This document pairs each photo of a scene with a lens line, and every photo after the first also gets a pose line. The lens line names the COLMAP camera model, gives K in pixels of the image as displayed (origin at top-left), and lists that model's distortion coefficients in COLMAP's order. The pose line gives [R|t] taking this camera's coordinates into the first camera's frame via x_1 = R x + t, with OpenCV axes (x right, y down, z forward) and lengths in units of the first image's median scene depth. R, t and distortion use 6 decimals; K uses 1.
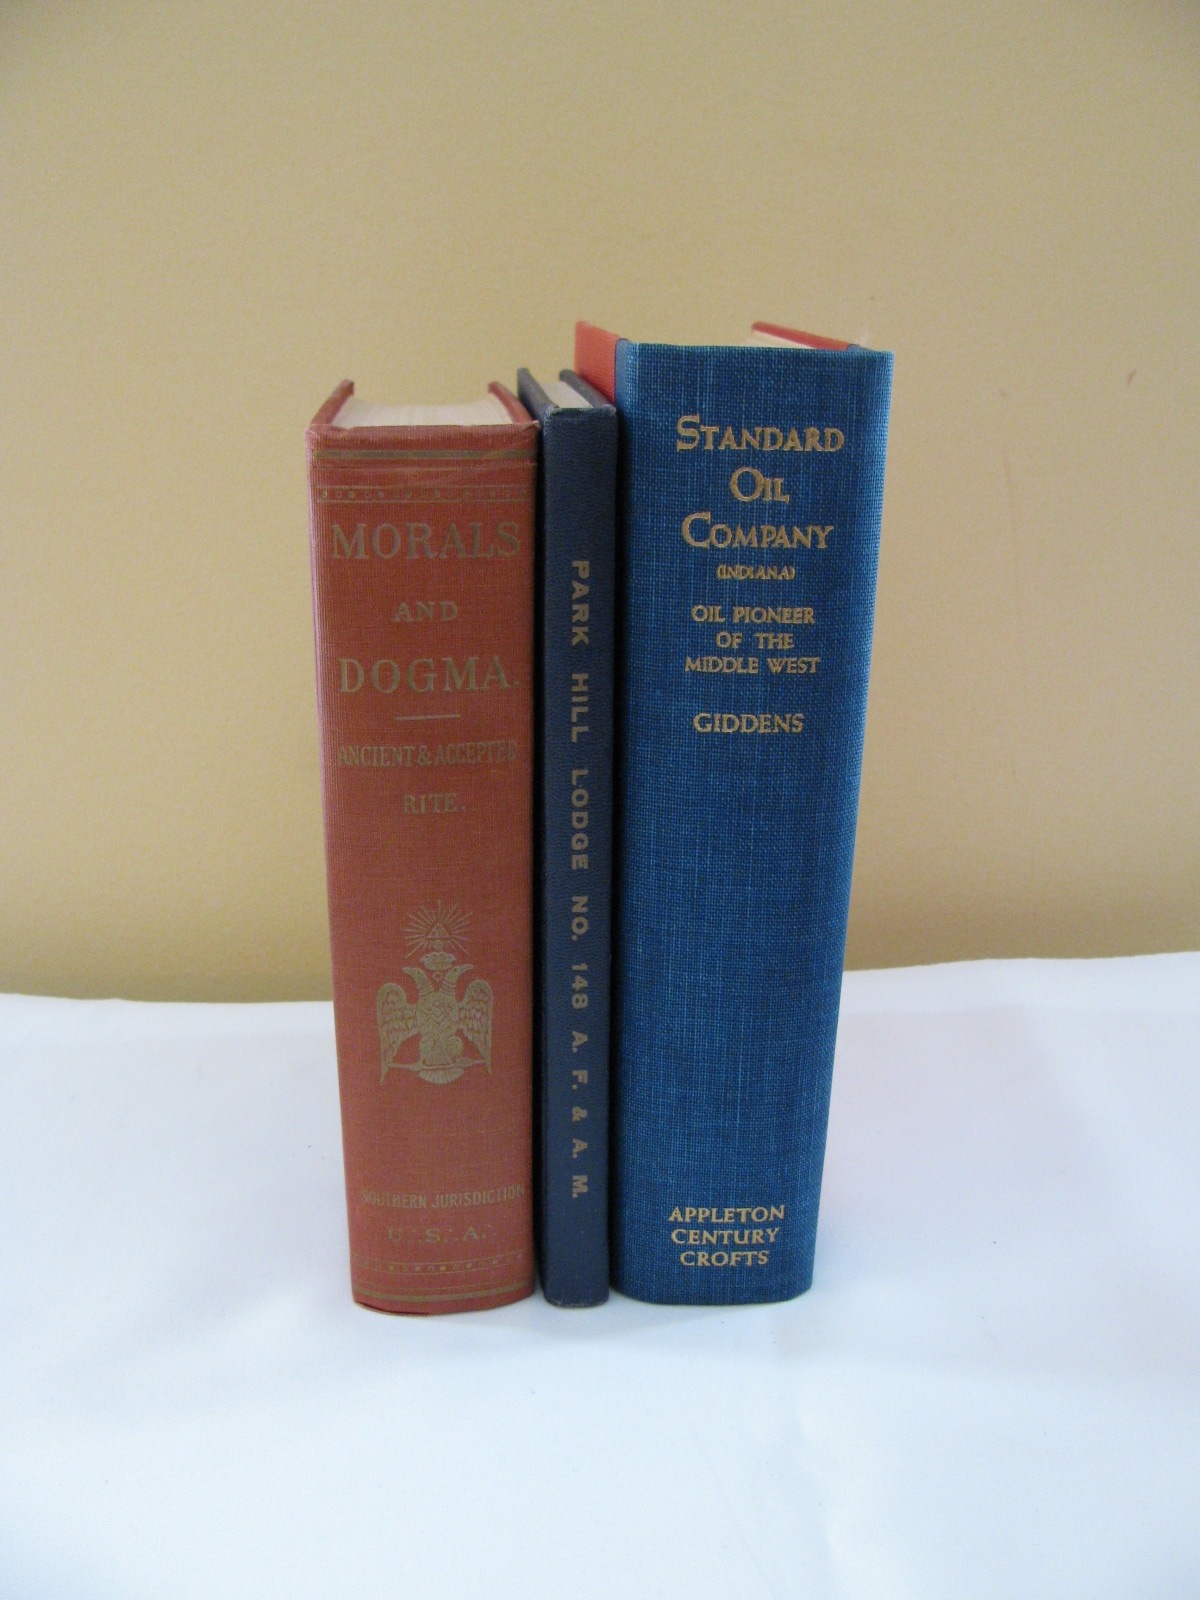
lens RADIAL K [[1648.4, 0, 600.0], [0, 1648.4, 800.0], [0, 0, 1]] dist [-0.246990, 0.249618]
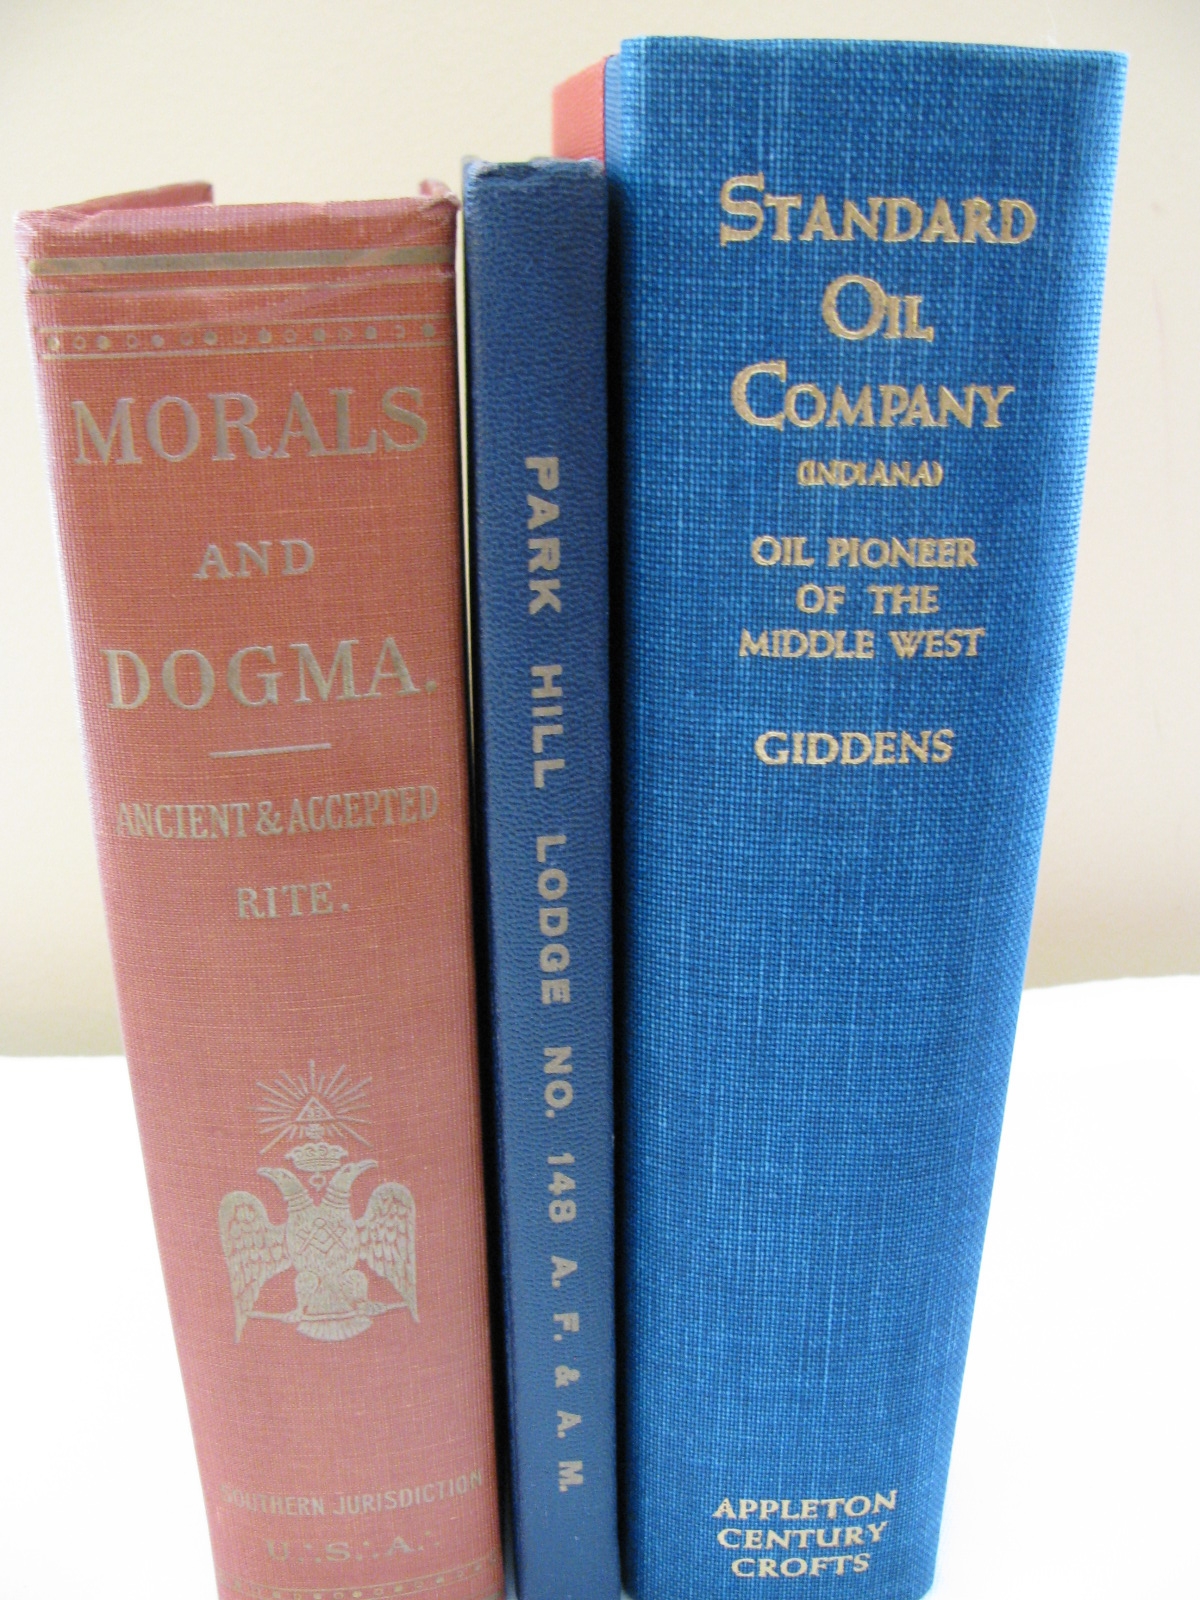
lens RADIAL K [[1648.4, 0, 600.0], [0, 1648.4, 800.0], [0, 0, 1]] dist [-0.246990, 0.249618]
pose [[0.999778, -0.014091, -0.015676, 0.013270], [0.015134, 0.997535, 0.068518, -0.068979], [0.014672, -0.068741, 0.997527, 0.453686]]
